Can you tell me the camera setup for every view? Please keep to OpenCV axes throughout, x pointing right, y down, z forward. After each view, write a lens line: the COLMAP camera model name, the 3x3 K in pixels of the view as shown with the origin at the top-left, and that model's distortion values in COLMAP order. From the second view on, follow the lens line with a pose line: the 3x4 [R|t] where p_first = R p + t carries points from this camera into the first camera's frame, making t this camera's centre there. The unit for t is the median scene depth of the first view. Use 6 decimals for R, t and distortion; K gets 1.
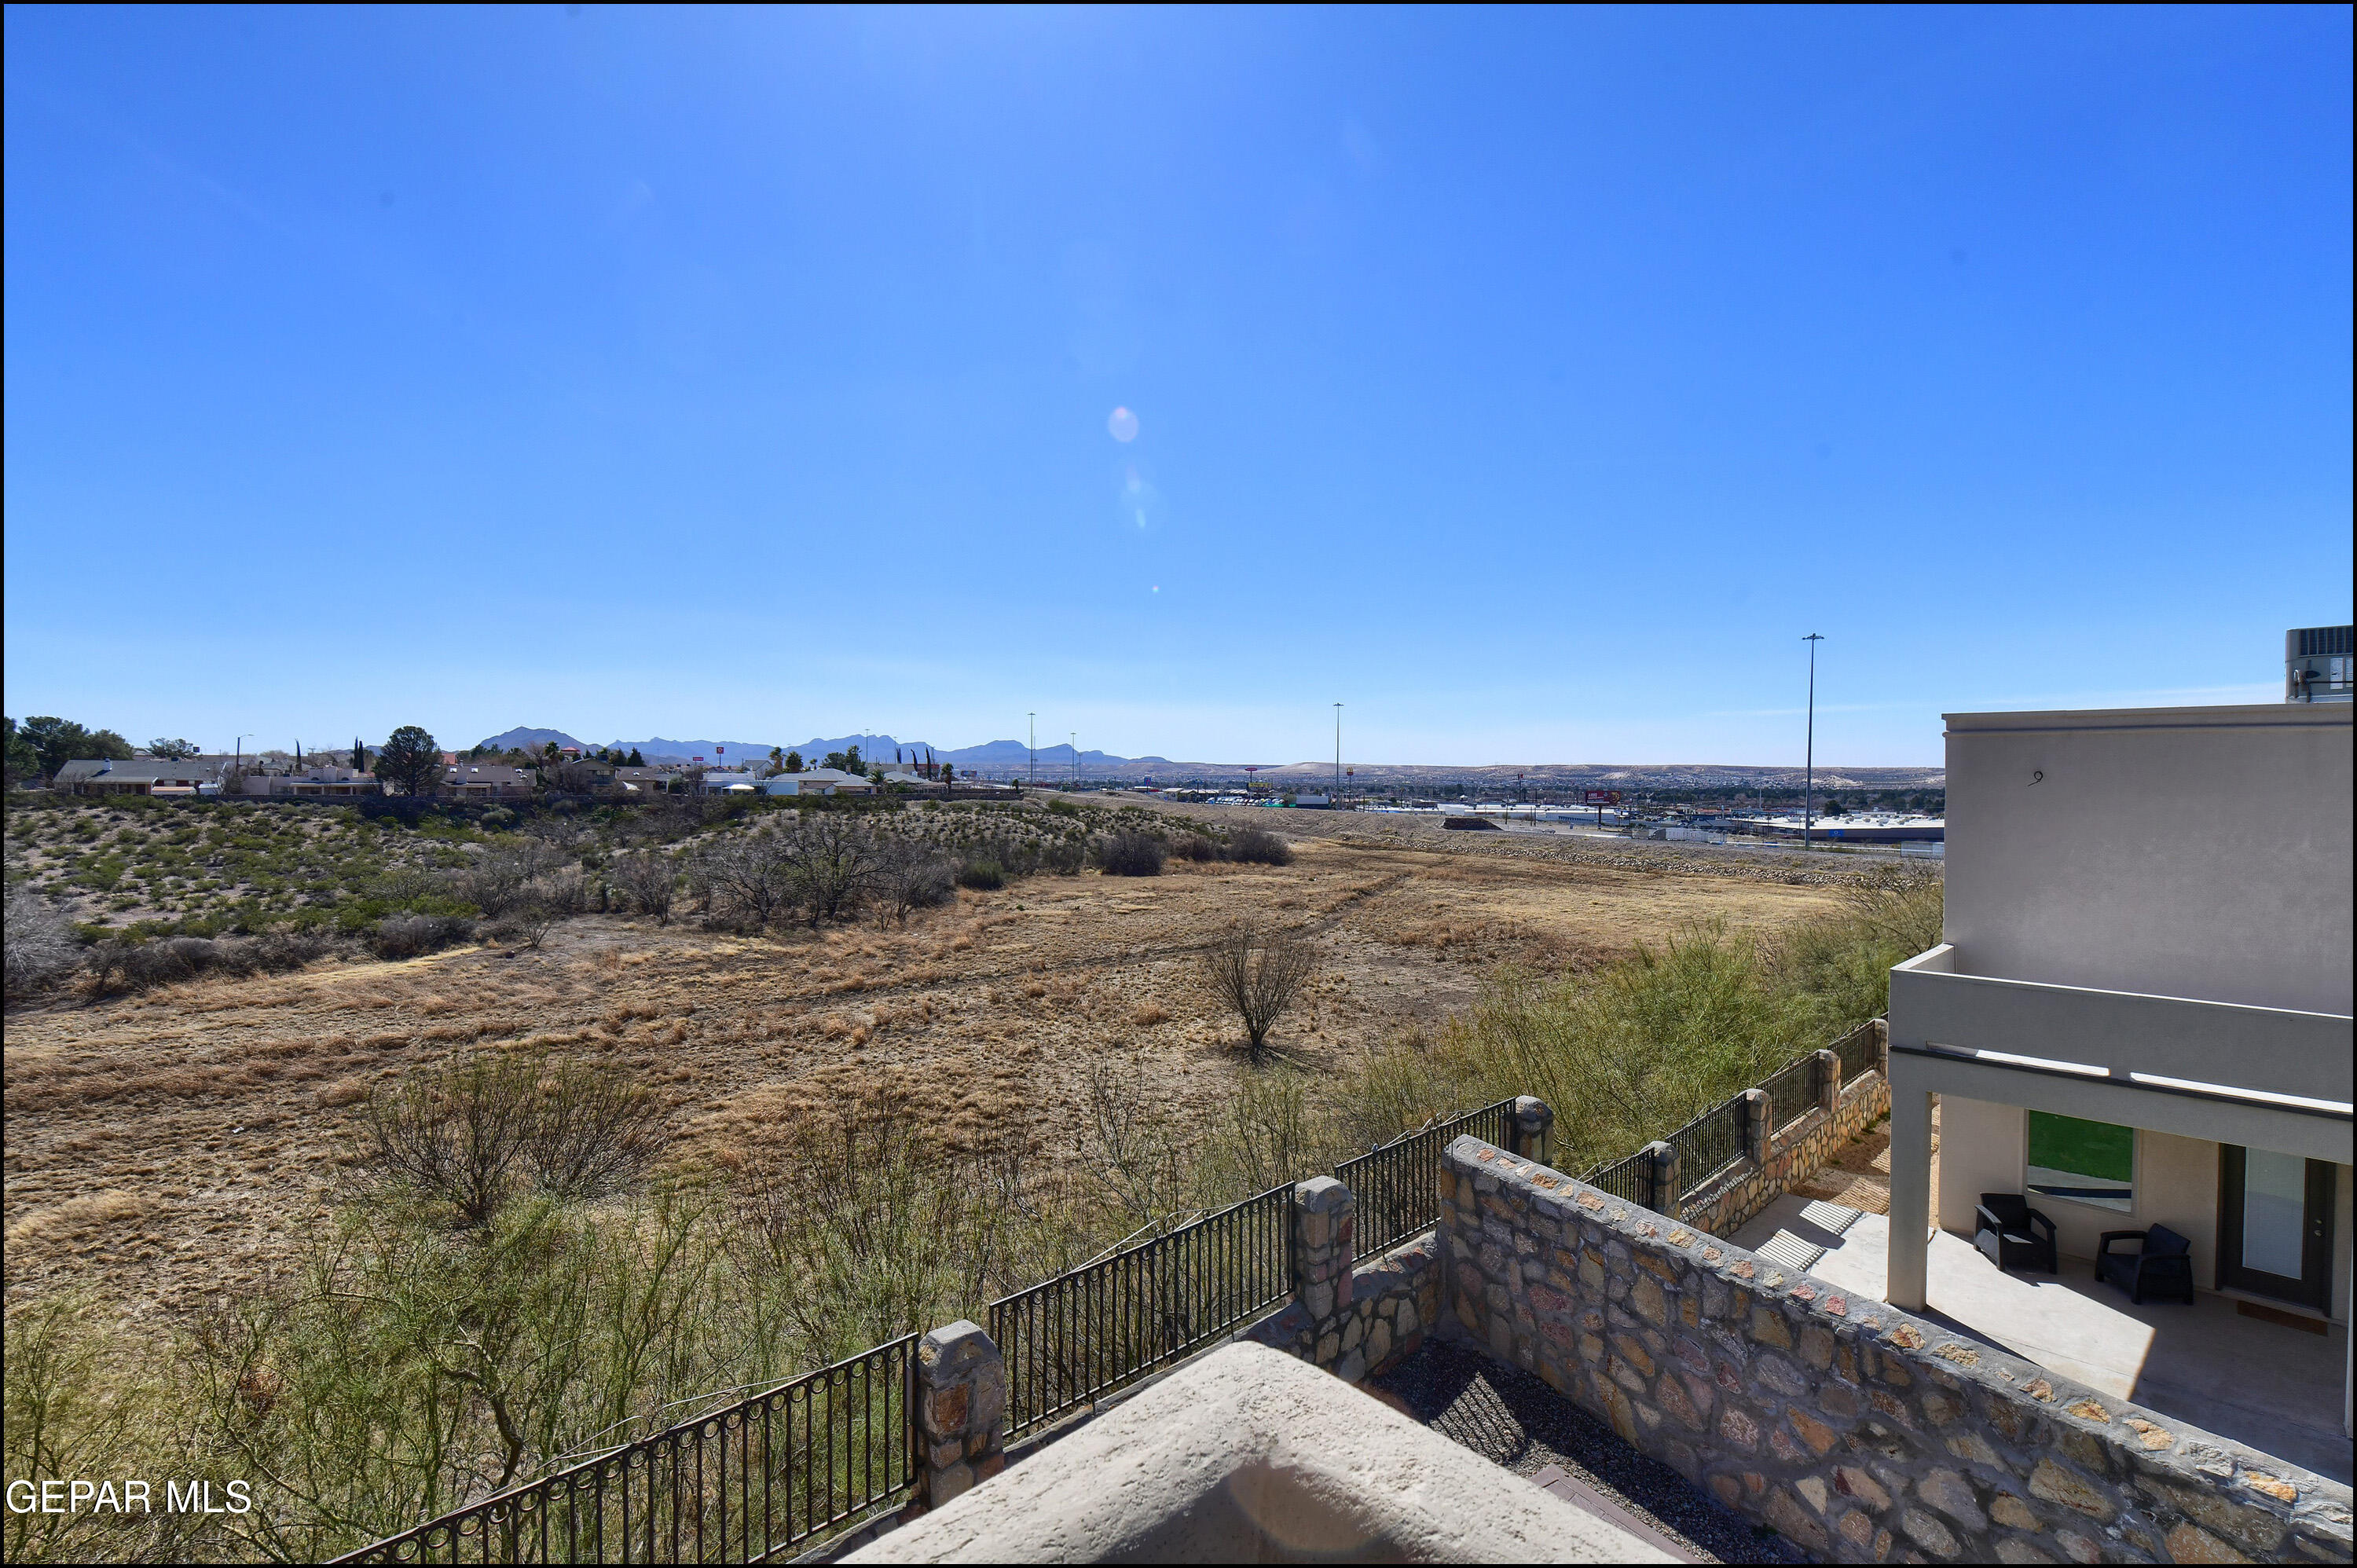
lens RADIAL K [[1086.4, 0, 1200.2], [0, 1086.4, 802.5], [0, 0, 1]] dist [-0.008289, -0.000537]
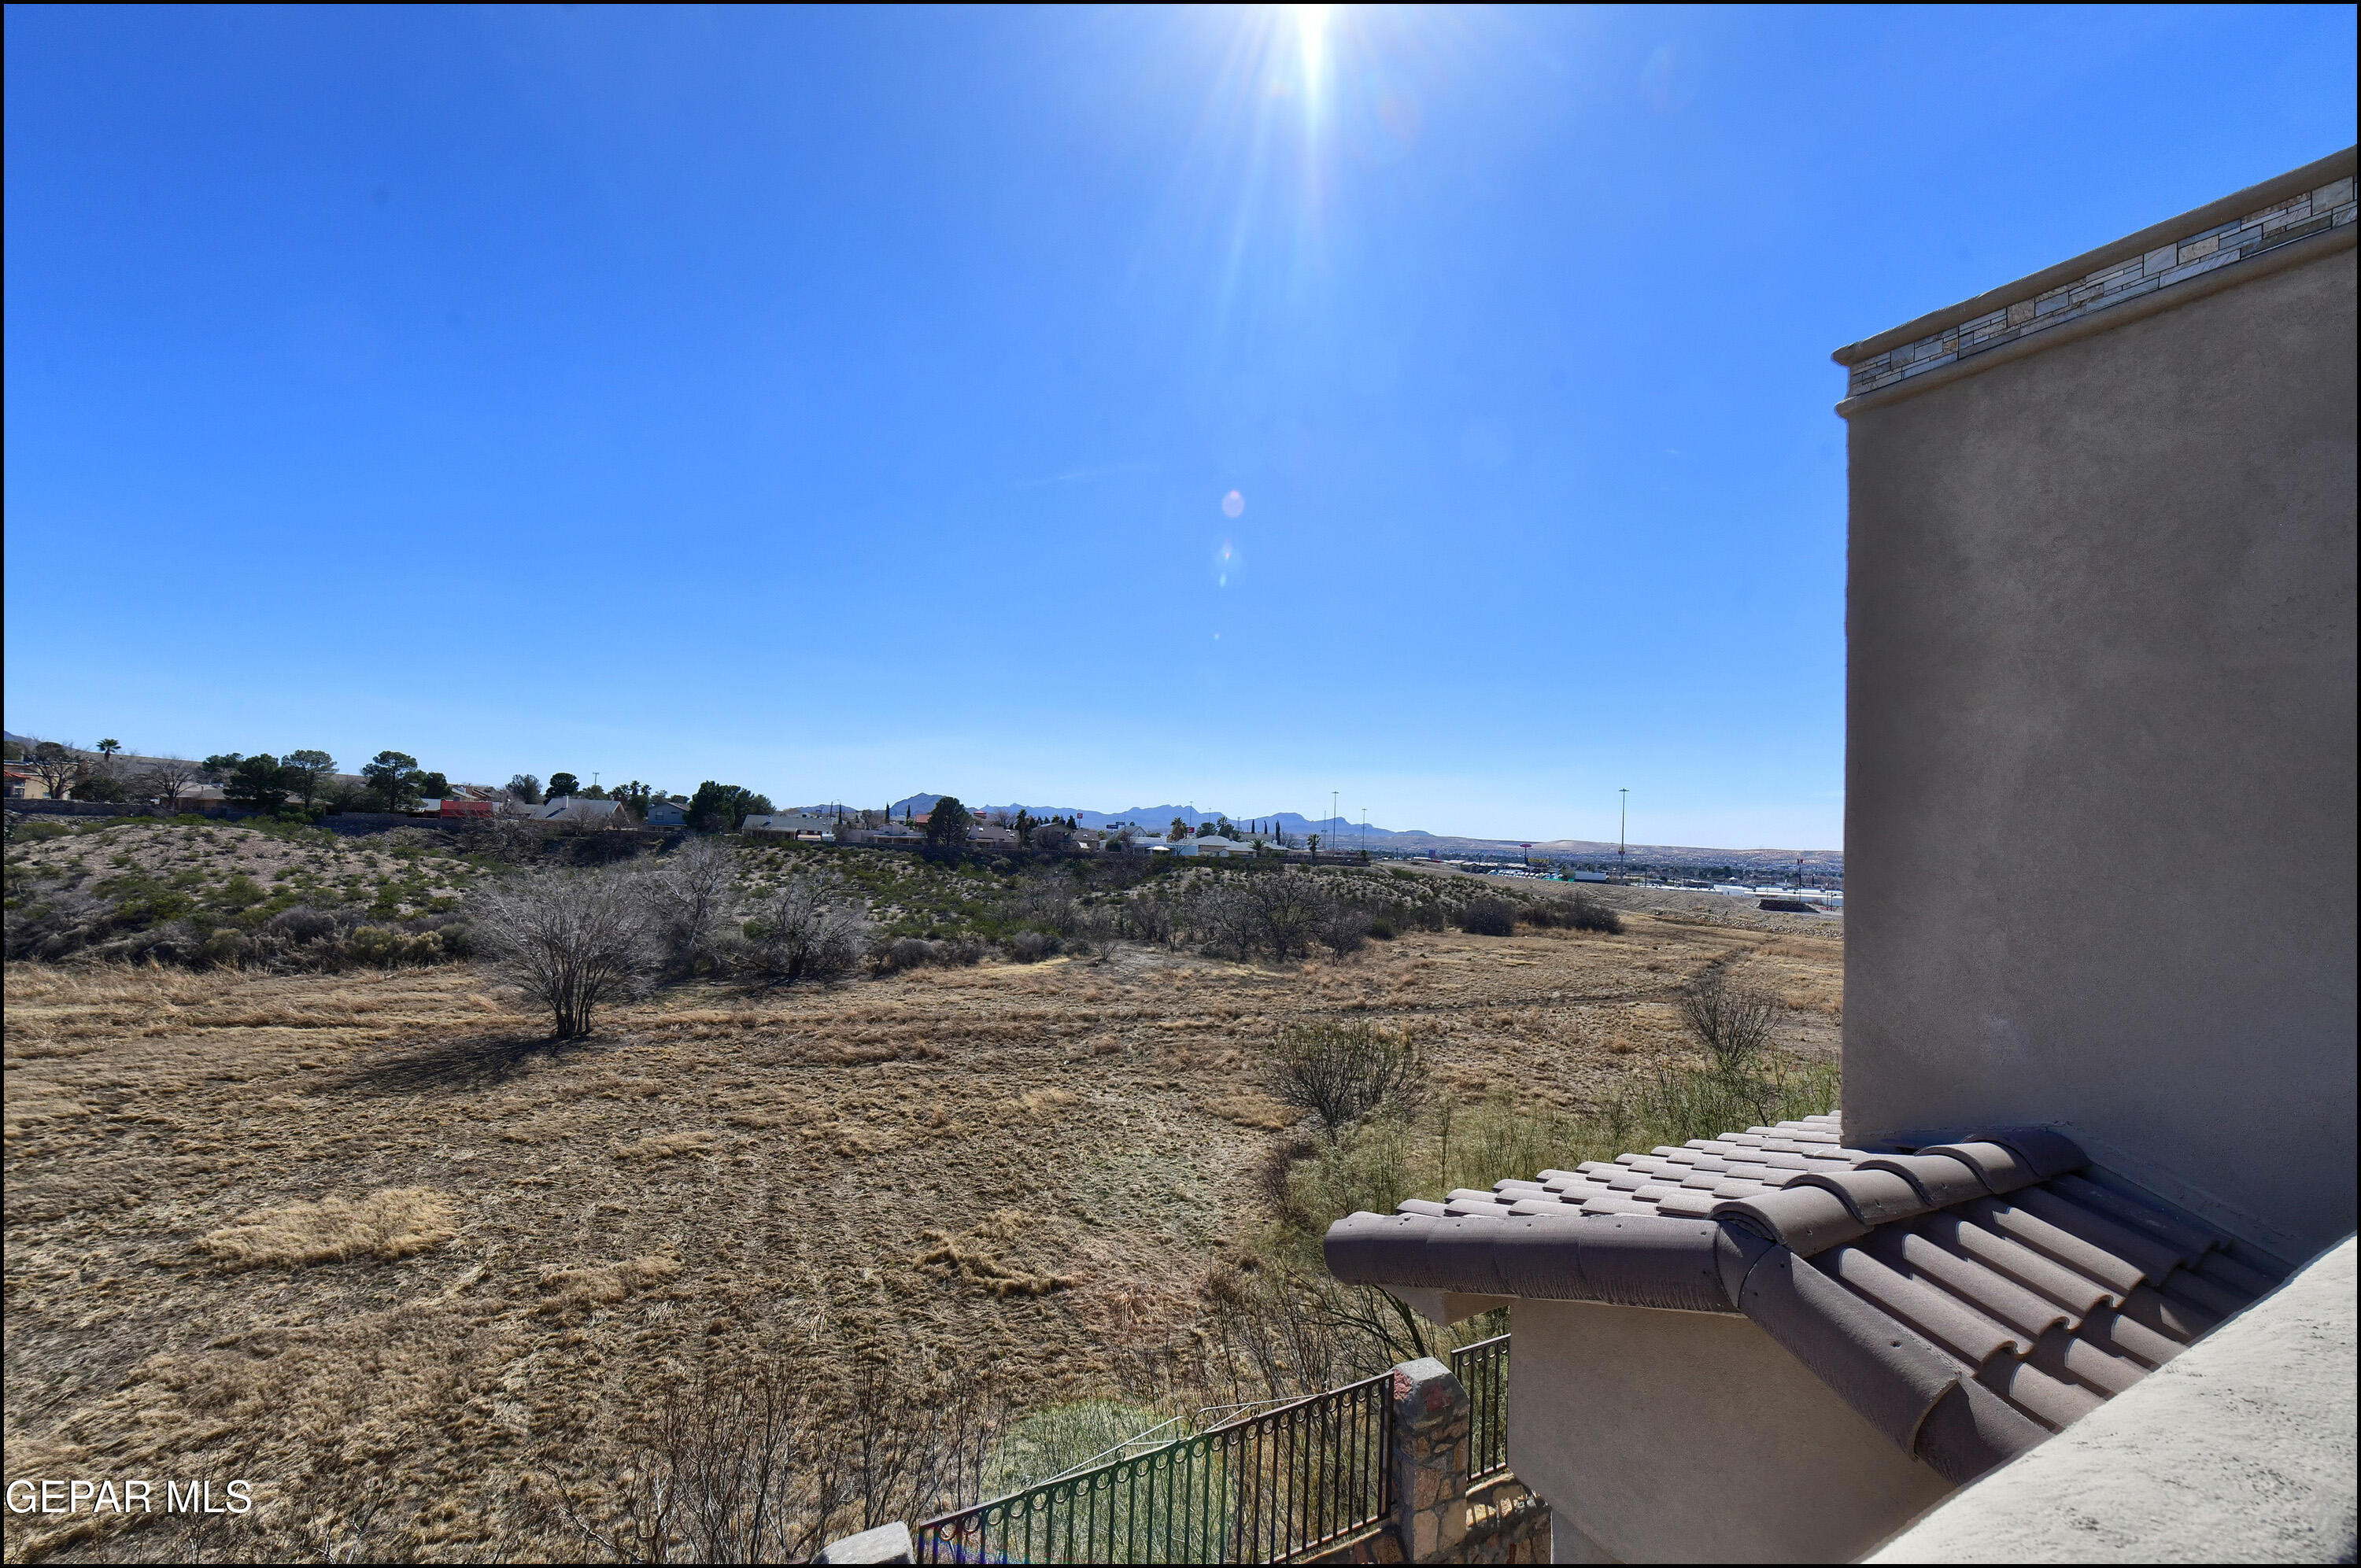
lens RADIAL K [[939.7, 0, 1193.4], [0, 939.7, 799.5], [0, 0, 1]] dist [-0.011218, -0.000507]
pose [[0.962141, 0.021870, -0.271672, -0.162336], [-0.041350, 0.996950, -0.066187, 0.000584], [0.269396, 0.074915, 0.960111, -0.146846]]
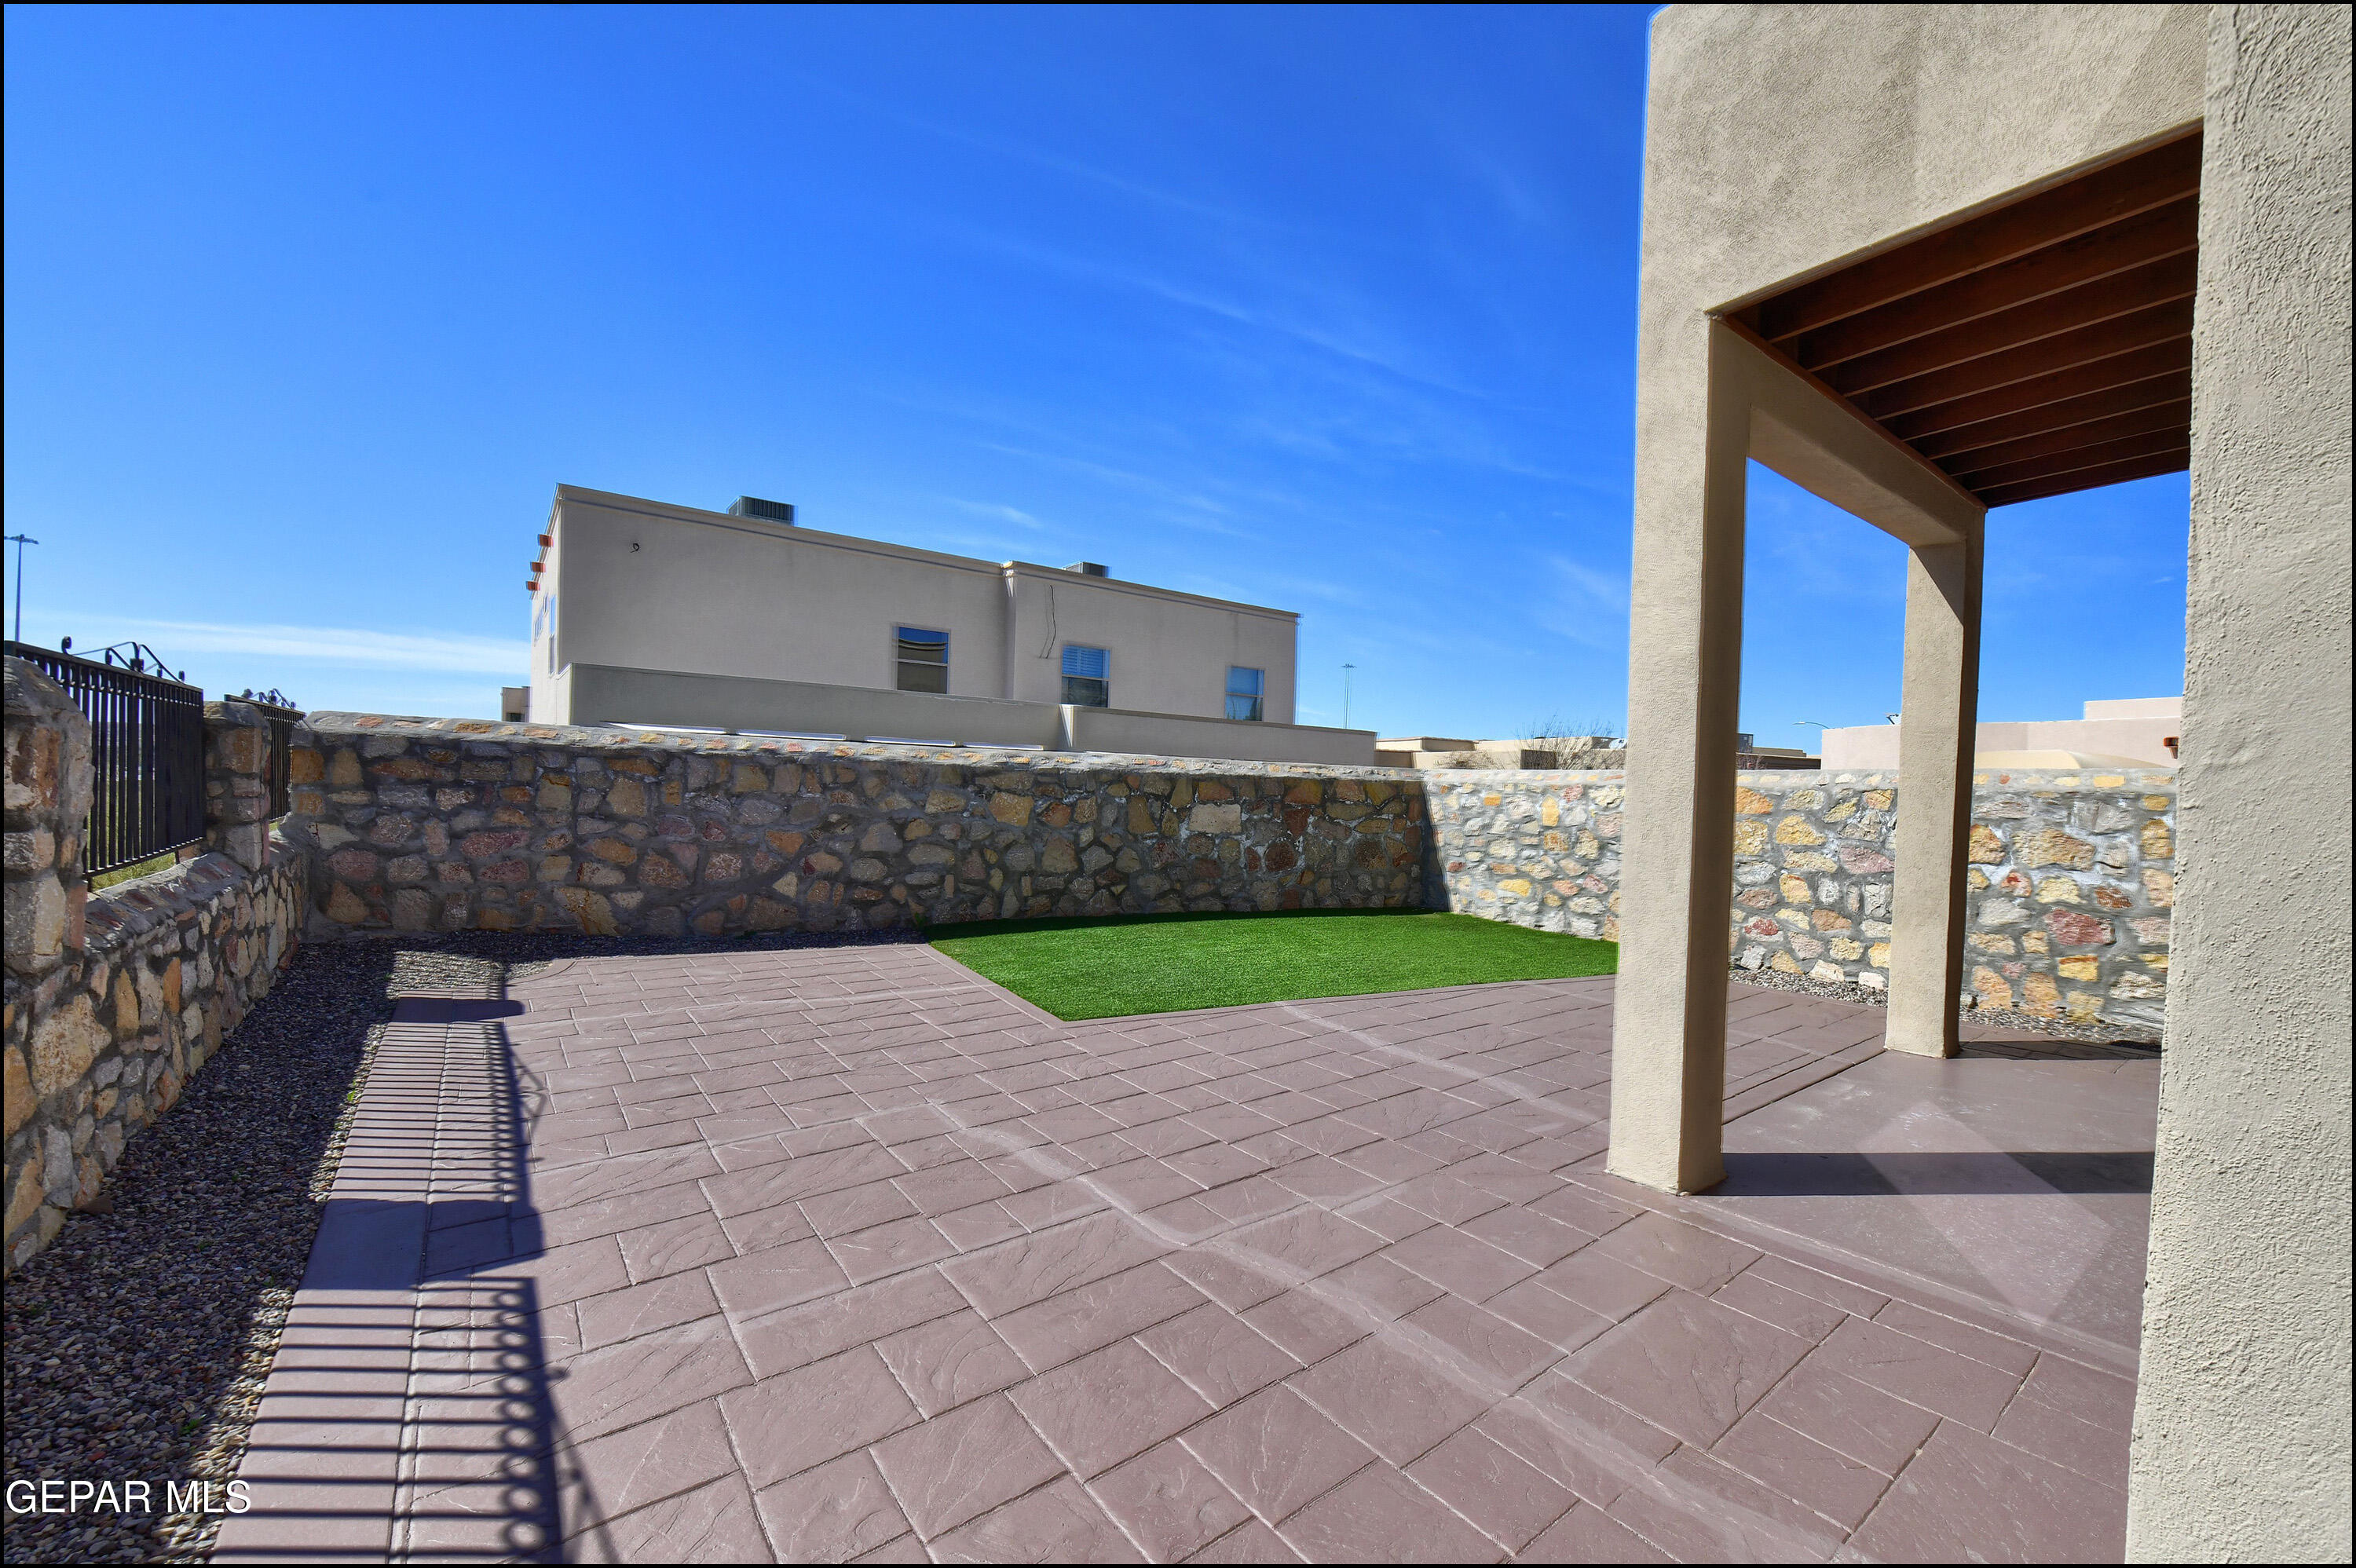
lens RADIAL K [[937.8, 0, 1190.9], [0, 937.8, 799.5], [0, 0, 1]] dist [-0.011218, -0.000507]
pose [[0.131083, -0.020051, 0.991169, -0.045978], [-0.013926, 0.999660, 0.022065, 0.042096], [-0.991274, -0.016696, 0.130760, 0.028563]]
